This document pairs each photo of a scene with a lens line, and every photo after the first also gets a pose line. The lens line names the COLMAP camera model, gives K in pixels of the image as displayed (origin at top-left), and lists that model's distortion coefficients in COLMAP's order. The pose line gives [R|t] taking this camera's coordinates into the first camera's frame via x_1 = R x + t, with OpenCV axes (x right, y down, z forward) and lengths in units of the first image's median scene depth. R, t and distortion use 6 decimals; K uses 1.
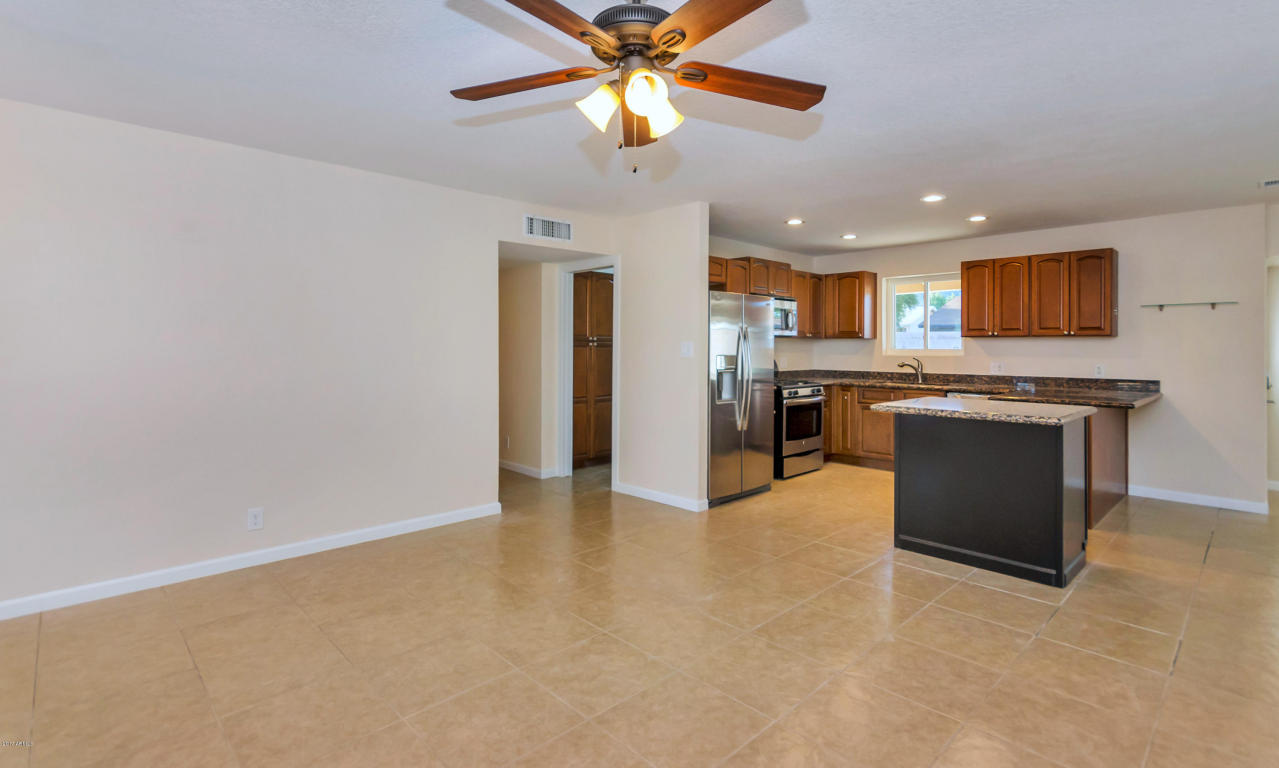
lens RADIAL K [[601.5, 0, 644.8], [0, 601.5, 347.5], [0, 0, 1]] dist [0.002621, 0.000719]
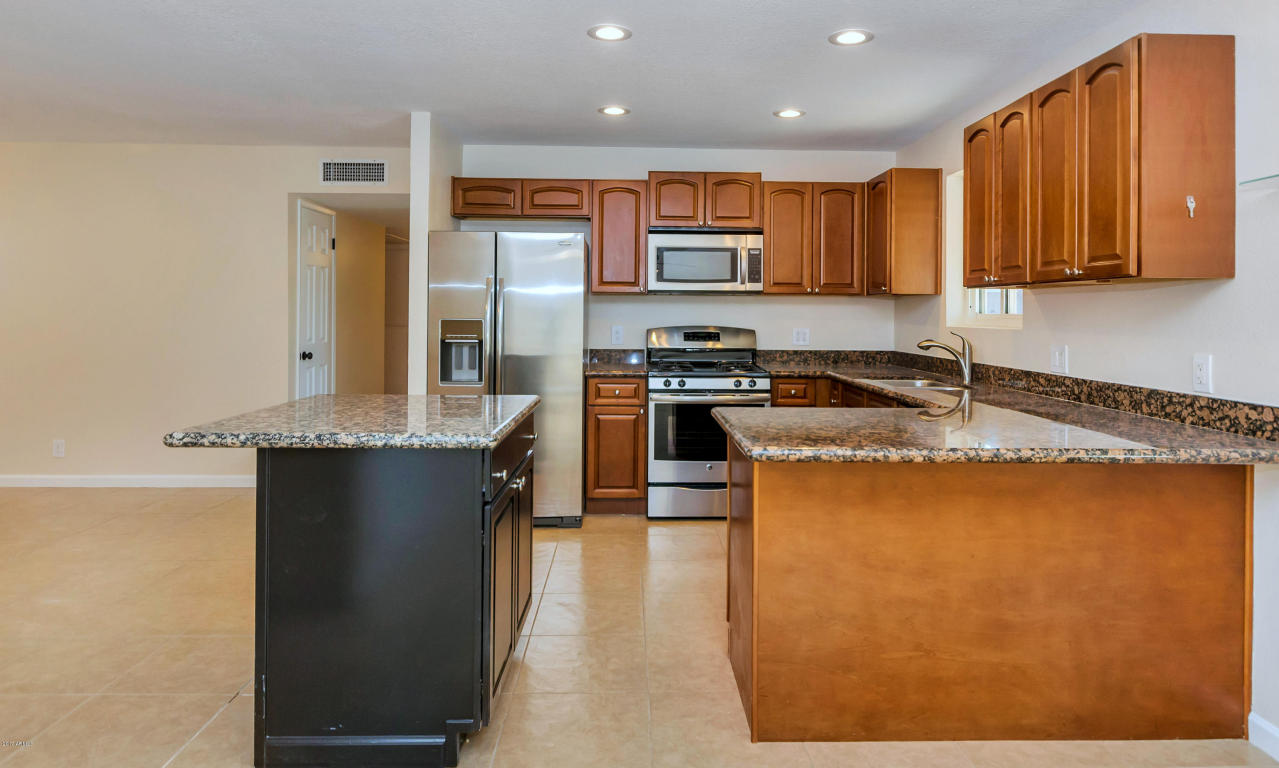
lens RADIAL K [[761.1, 0, 653.4], [0, 761.1, 307.9], [0, 0, 1]] dist [0.000504, -0.000689]
pose [[0.738281, -0.000377, -0.674493, 0.835640], [-0.006509, 0.999949, -0.007685, 0.004864], [0.674462, 0.010064, 0.738241, 0.450725]]
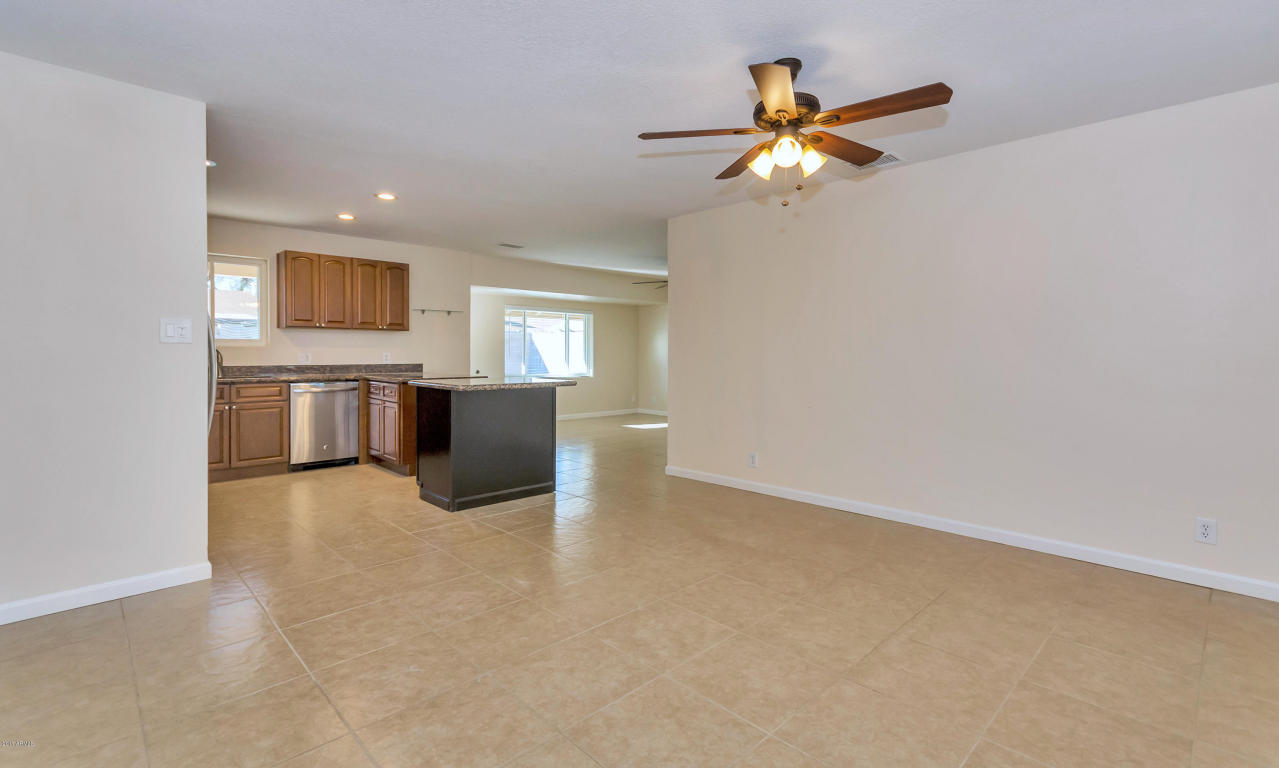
lens RADIAL K [[581.6, 0, 657.8], [0, 581.6, 353.3], [0, 0, 1]] dist [0.002168, 0.000367]
pose [[-0.019670, -0.006678, 0.999784, -0.489299], [-0.003524, 0.999972, 0.006610, 0.019488], [-0.999800, -0.003393, -0.019693, 0.462547]]
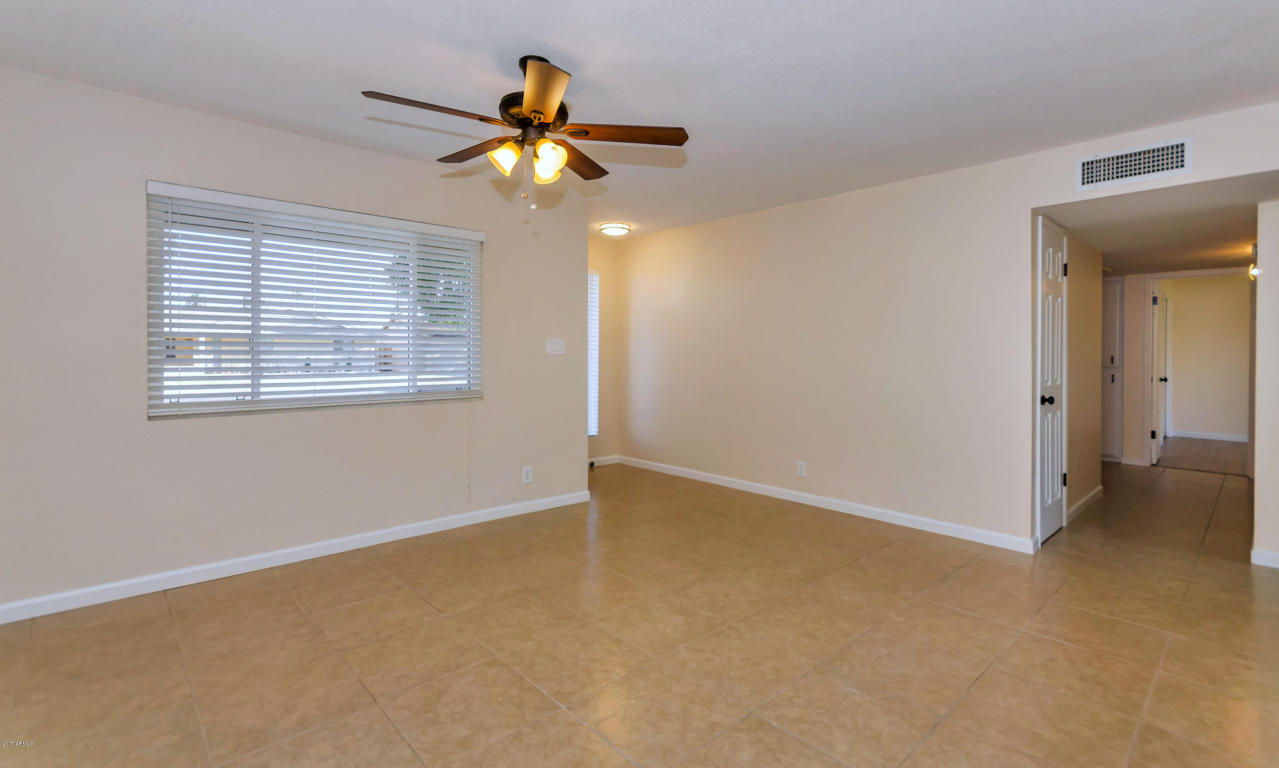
lens RADIAL K [[581.6, 0, 657.8], [0, 581.6, 353.3], [0, 0, 1]] dist [0.002168, 0.000367]
pose [[-0.003611, 0.002071, -0.999991, 0.456718], [-0.006856, 0.999974, 0.002095, 0.012647], [0.999970, 0.006863, -0.003597, 0.448326]]
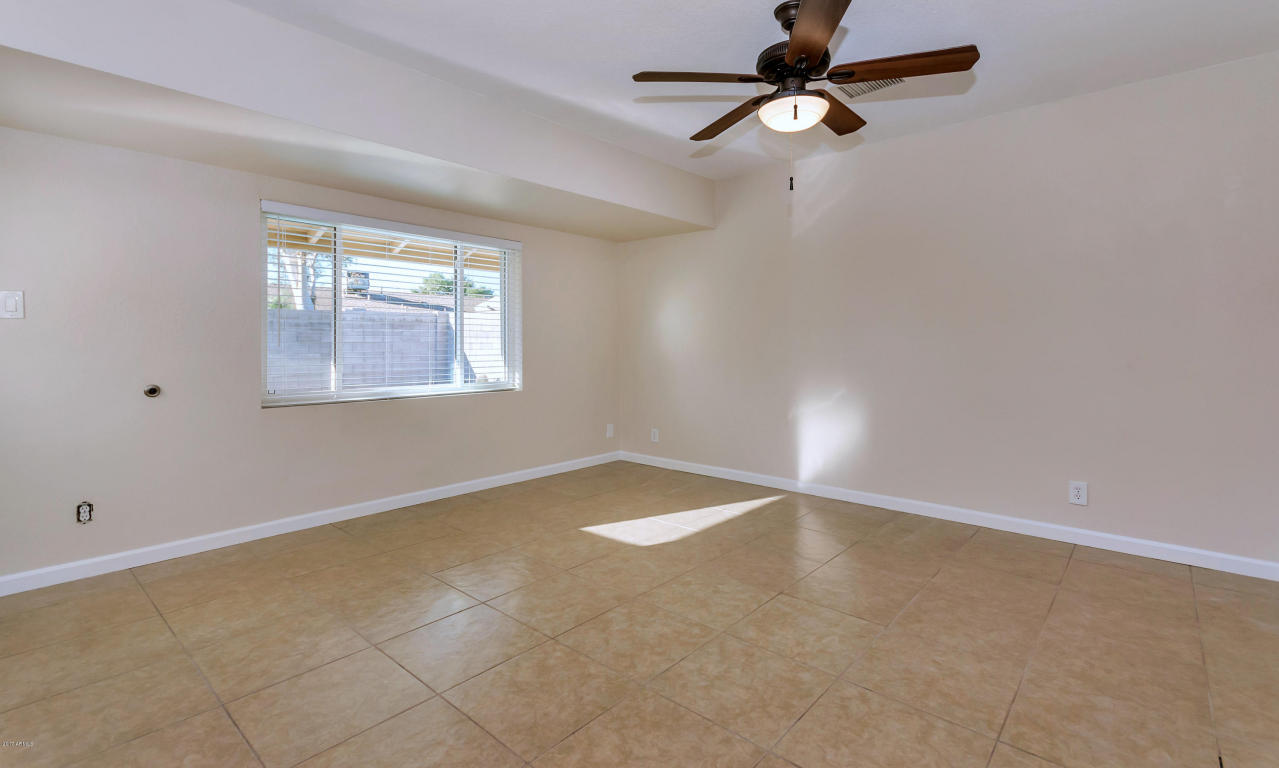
lens RADIAL K [[575.5, 0, 650.9], [0, 575.5, 349.1], [0, 0, 1]] dist [0.000847, 0.000129]
pose [[-0.083577, -0.014611, 0.996394, 0.585009], [0.001439, 0.999890, 0.014783, 0.037519], [-0.996500, 0.002669, -0.083547, 0.520285]]
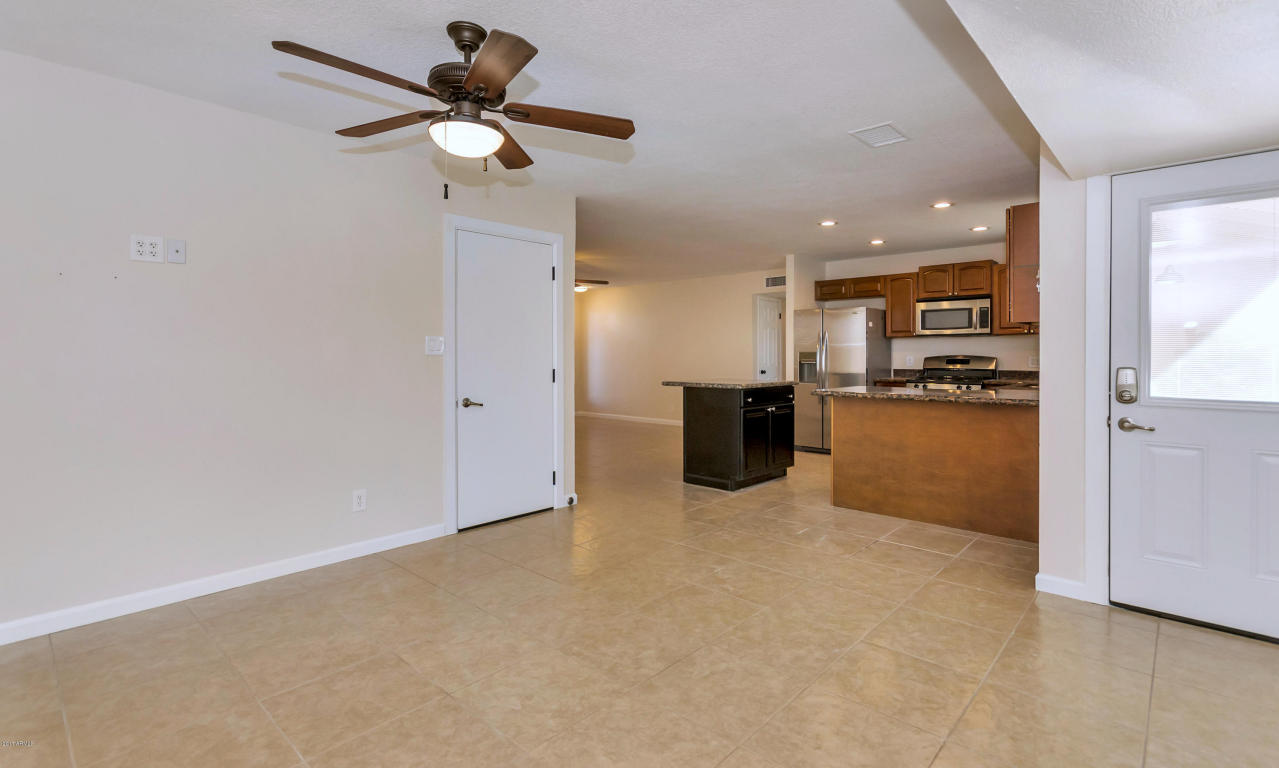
lens RADIAL K [[593.9, 0, 645.9], [0, 593.9, 359.9], [0, 0, 1]] dist [-0.000547, 0.000088]
pose [[0.052528, 0.004171, -0.998611, 1.447255], [-0.000143, 0.999991, 0.004170, 0.024556], [0.998619, -0.000077, 0.052528, 0.483112]]
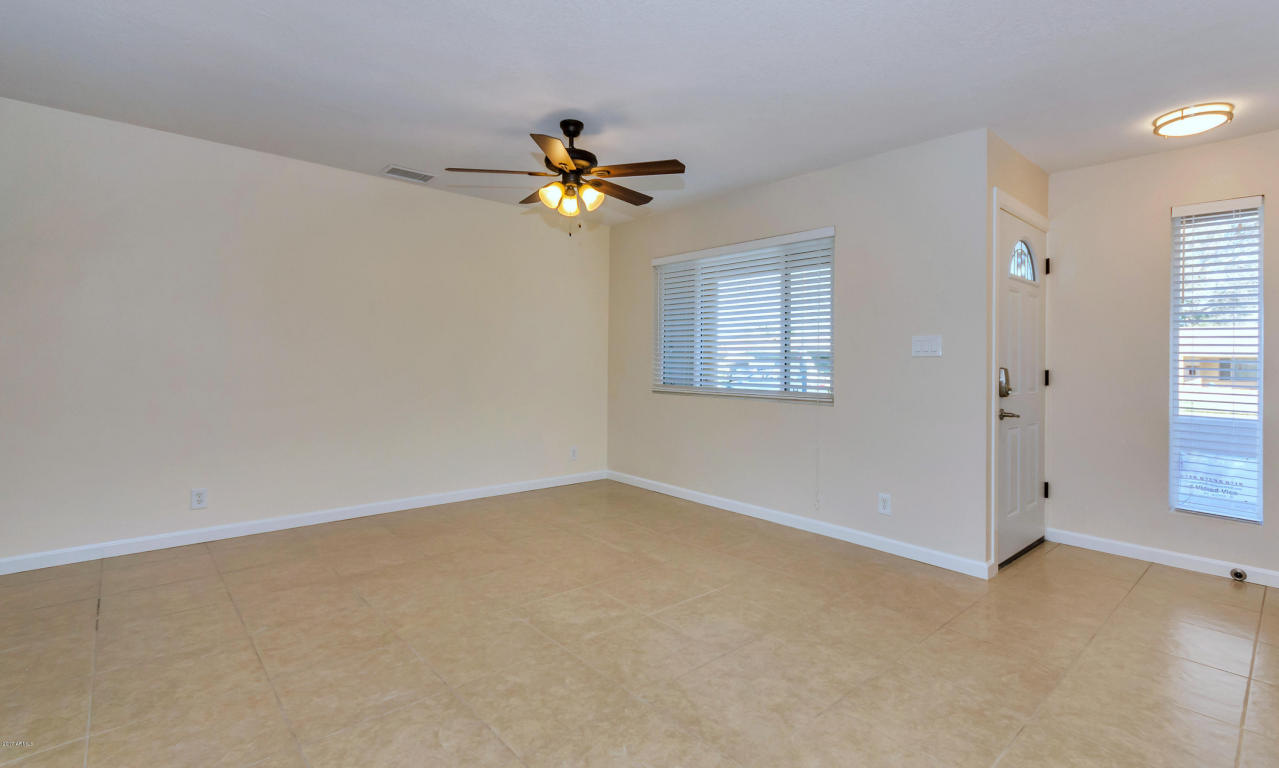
lens RADIAL K [[585.5, 0, 647.5], [0, 585.5, 347.4], [0, 0, 1]] dist [0.000366, 0.000353]
pose [[-0.999296, -0.017079, 0.033391, -0.107182], [-0.017809, 0.999606, -0.021681, 0.026028], [-0.033007, -0.022261, -0.999207, 0.947117]]
